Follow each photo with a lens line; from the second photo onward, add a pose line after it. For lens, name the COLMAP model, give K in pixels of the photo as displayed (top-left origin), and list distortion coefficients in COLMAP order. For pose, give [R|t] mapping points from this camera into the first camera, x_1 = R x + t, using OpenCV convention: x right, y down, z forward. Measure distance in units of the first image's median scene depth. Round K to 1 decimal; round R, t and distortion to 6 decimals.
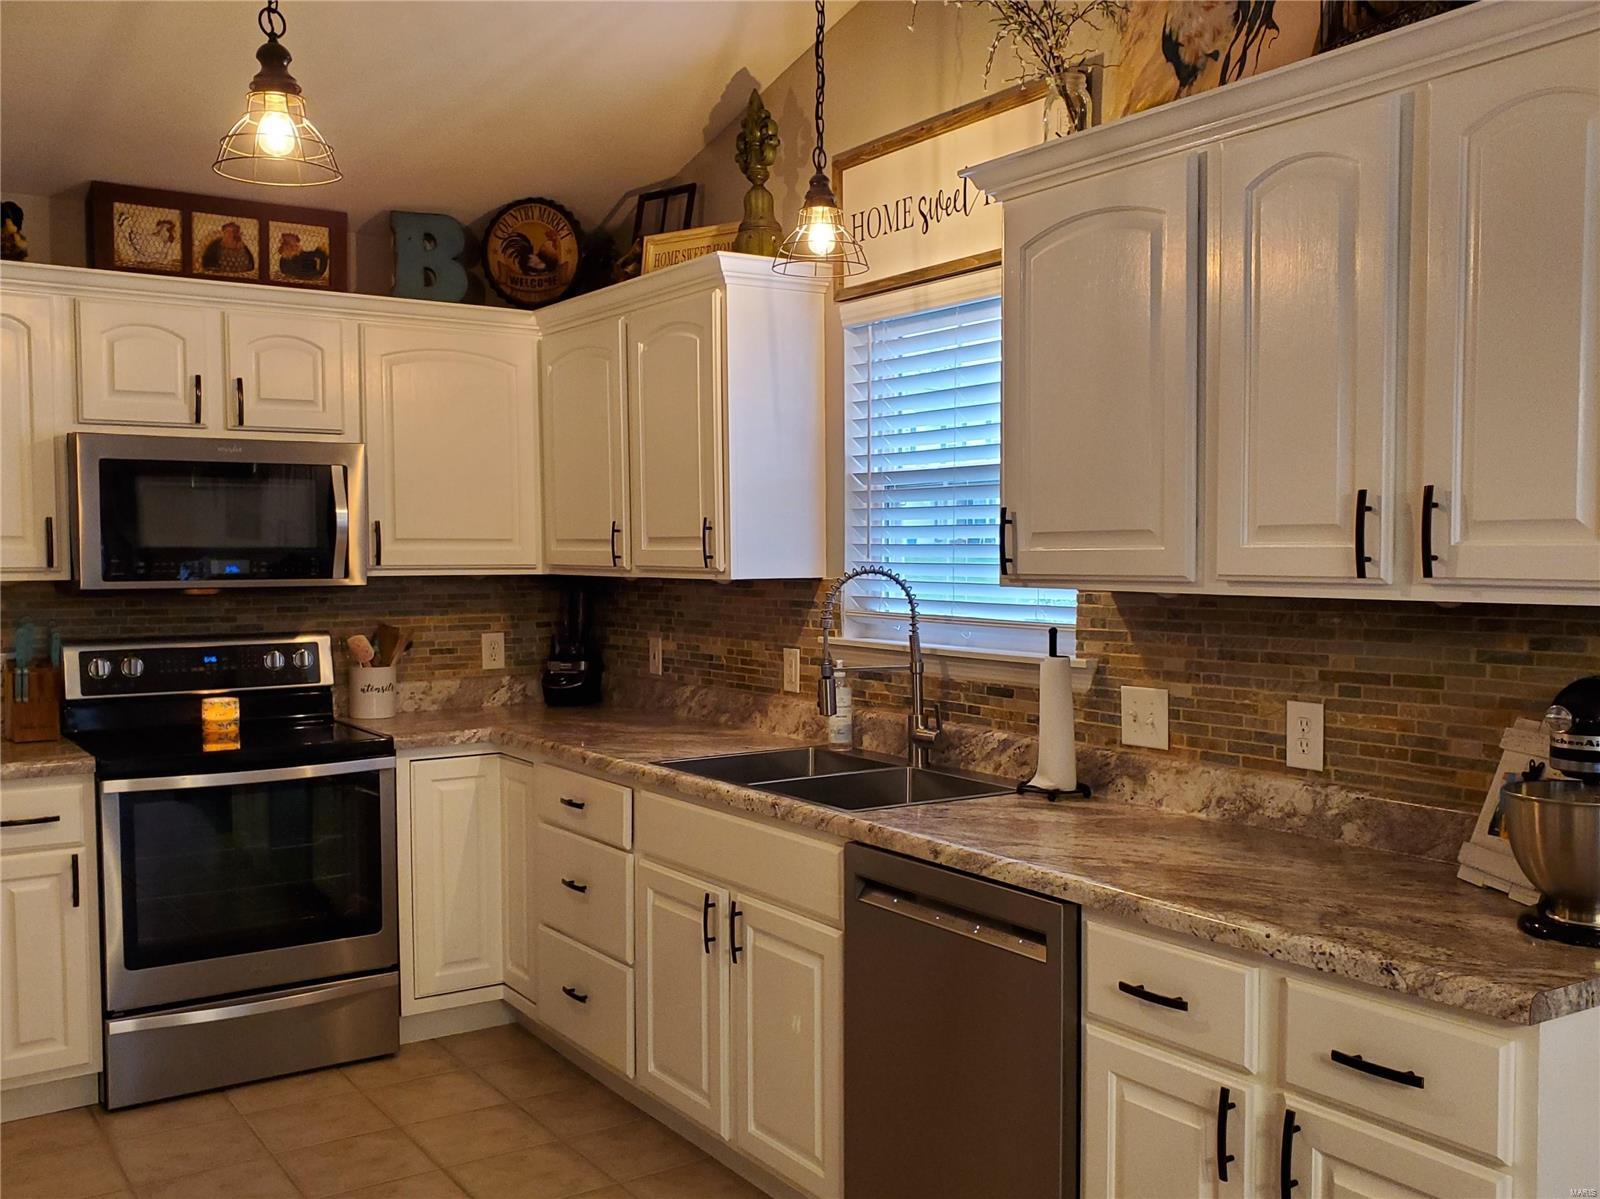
lens RADIAL K [[1487.3, 0, 798.1], [0, 1487.3, 622.7], [0, 0, 1]] dist [0.003562, 0.014727]
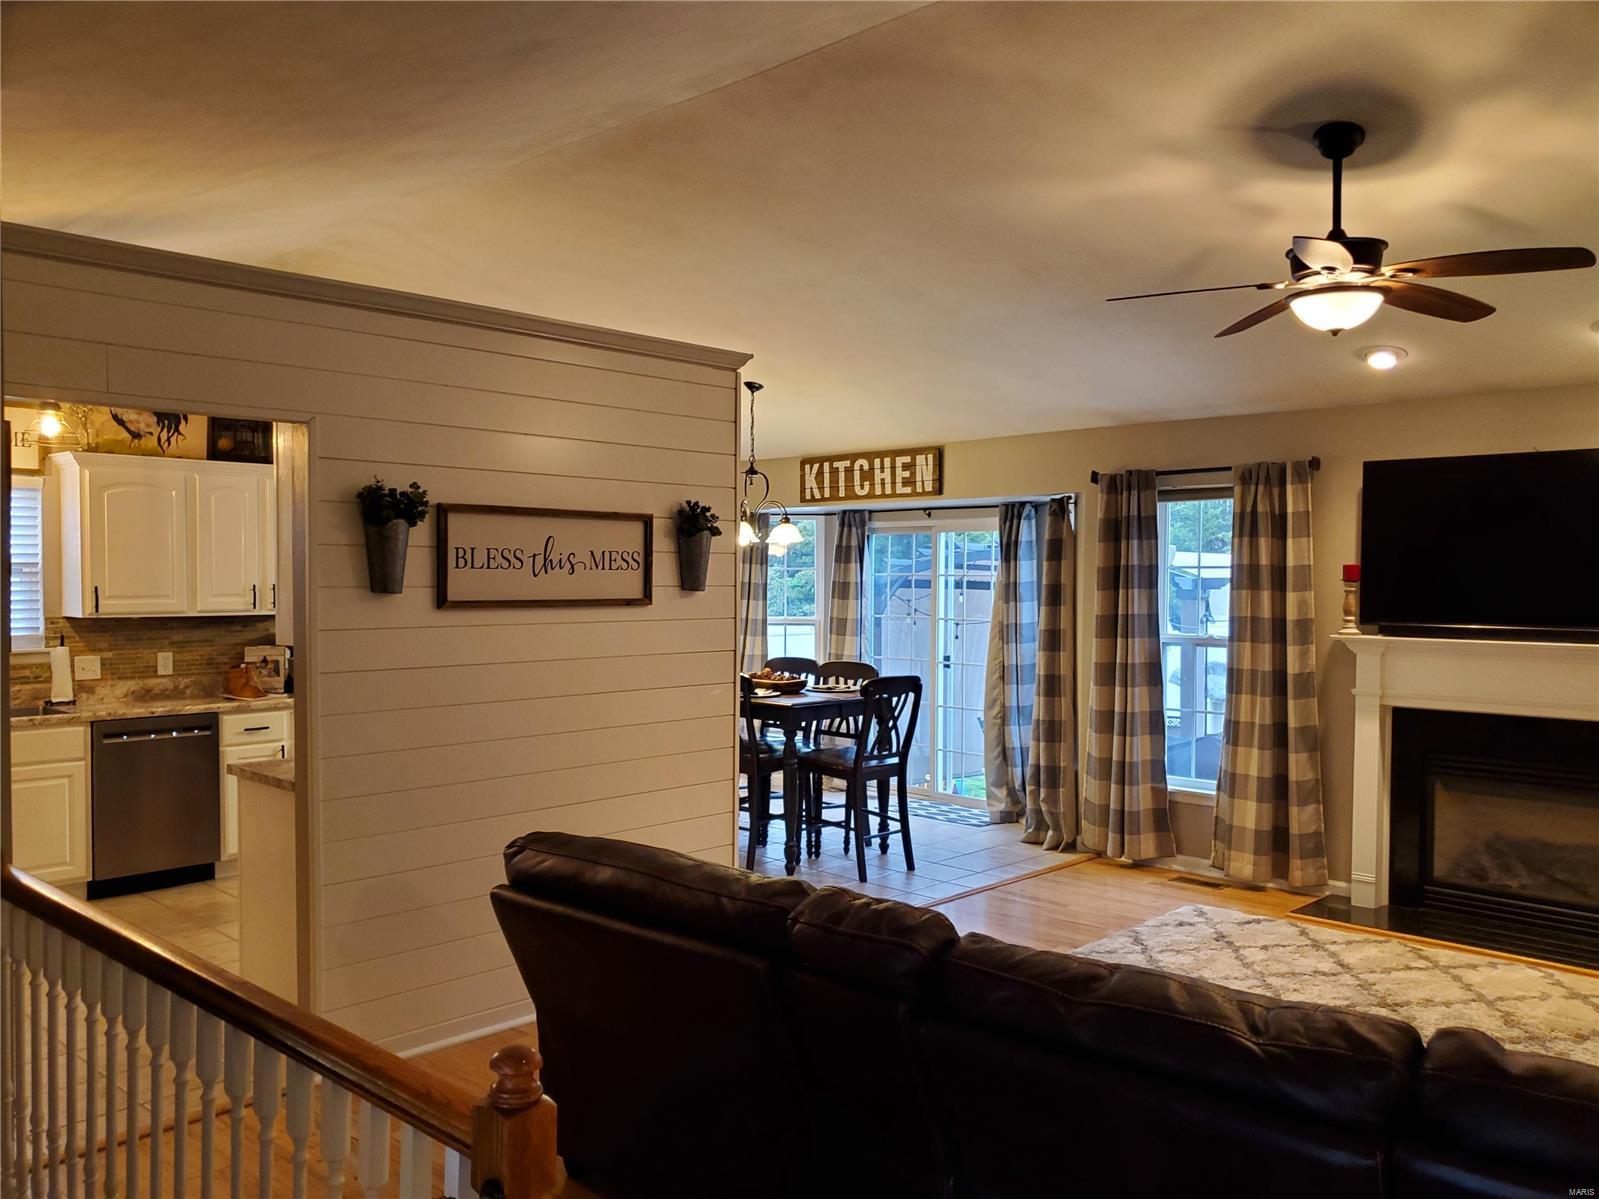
lens RADIAL K [[1335.6, 0, 802.0], [0, 1335.6, 603.0], [0, 0, 1]] dist [-0.003864, 0.042339]
pose [[-0.256833, -0.014591, 0.966346, -2.590307], [0.048815, 0.998414, 0.028049, -0.058488], [-0.965222, 0.054376, -0.255714, 0.451872]]
